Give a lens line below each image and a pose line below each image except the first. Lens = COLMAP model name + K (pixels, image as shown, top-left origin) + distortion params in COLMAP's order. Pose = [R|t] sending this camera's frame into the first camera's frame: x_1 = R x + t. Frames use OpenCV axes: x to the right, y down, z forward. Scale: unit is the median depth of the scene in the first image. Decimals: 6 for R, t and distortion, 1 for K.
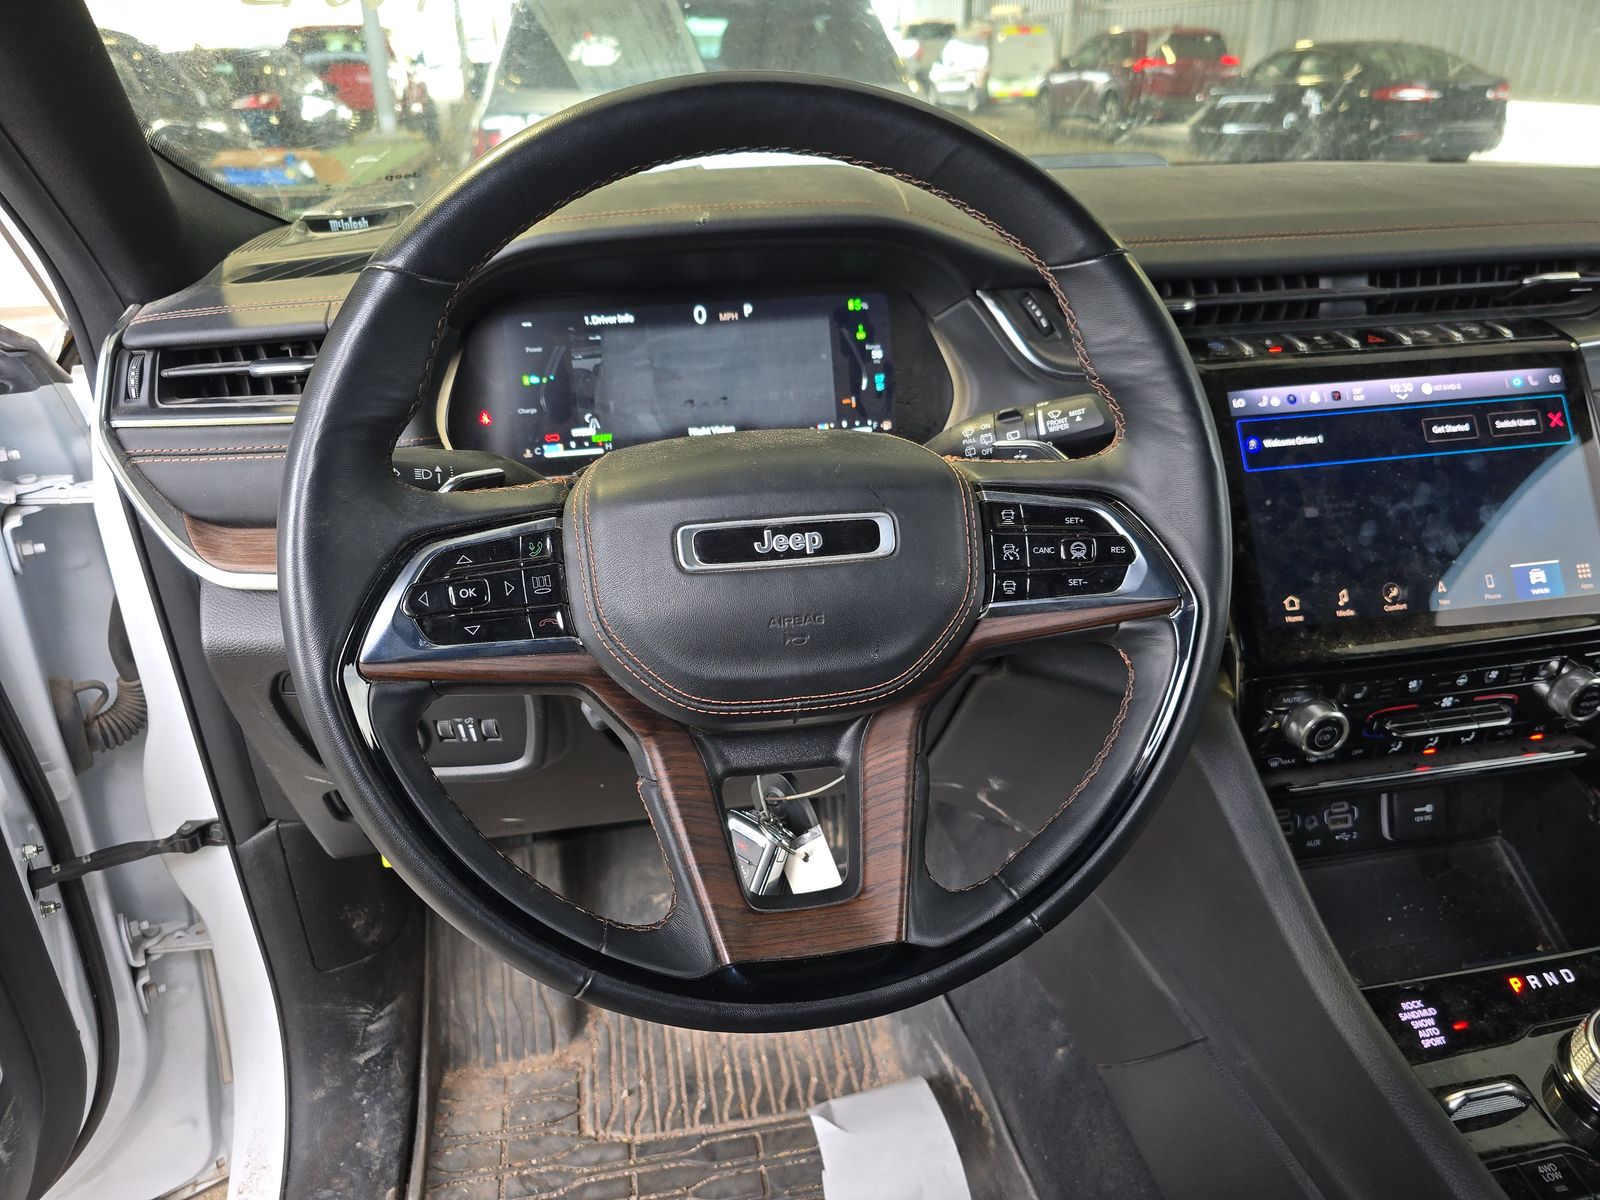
lens RADIAL K [[1083.3, 0, 797.9], [0, 1083.3, 612.2], [0, 0, 1]] dist [0.008286, -0.004212]
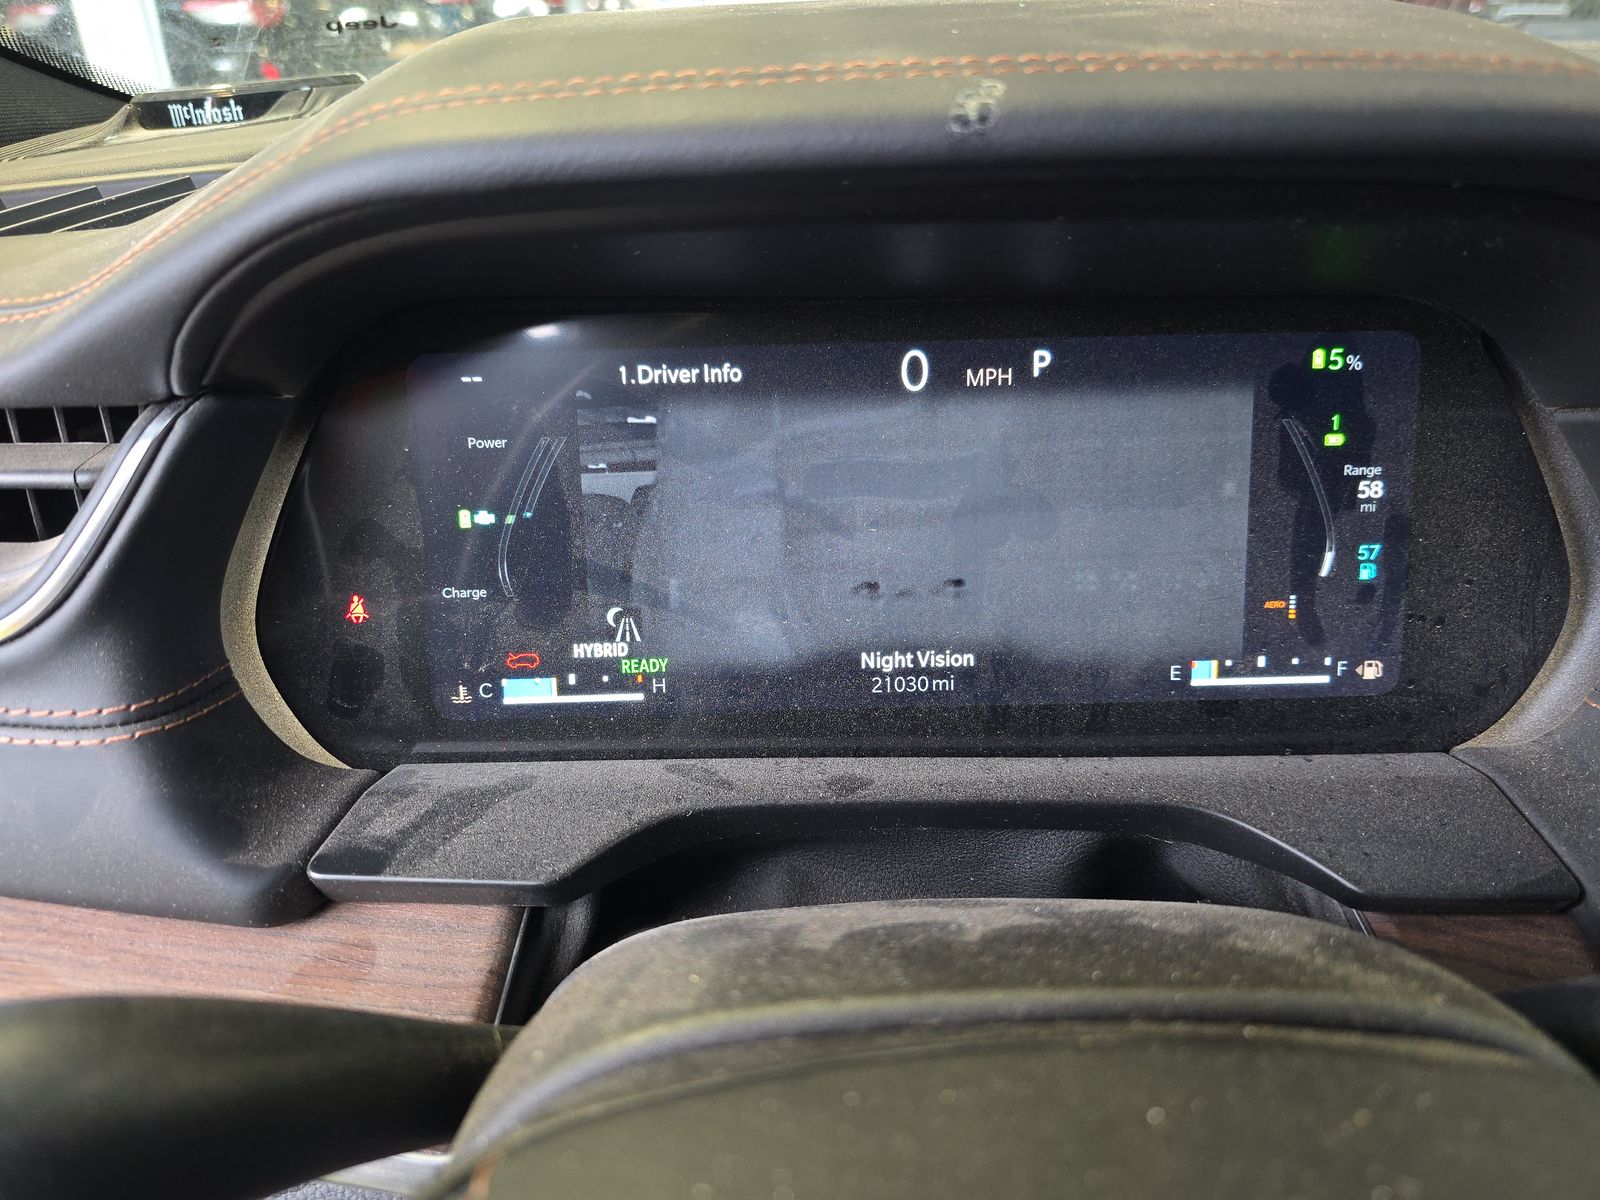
lens RADIAL K [[1083.3, 0, 792.3], [0, 1083.3, 587.8], [0, 0, 1]] dist [0.008286, -0.004212]
pose [[0.985379, 0.086825, -0.146592, -0.070434], [-0.079326, 0.995260, 0.056257, -0.216354], [0.150781, -0.043806, 0.987596, 0.612491]]
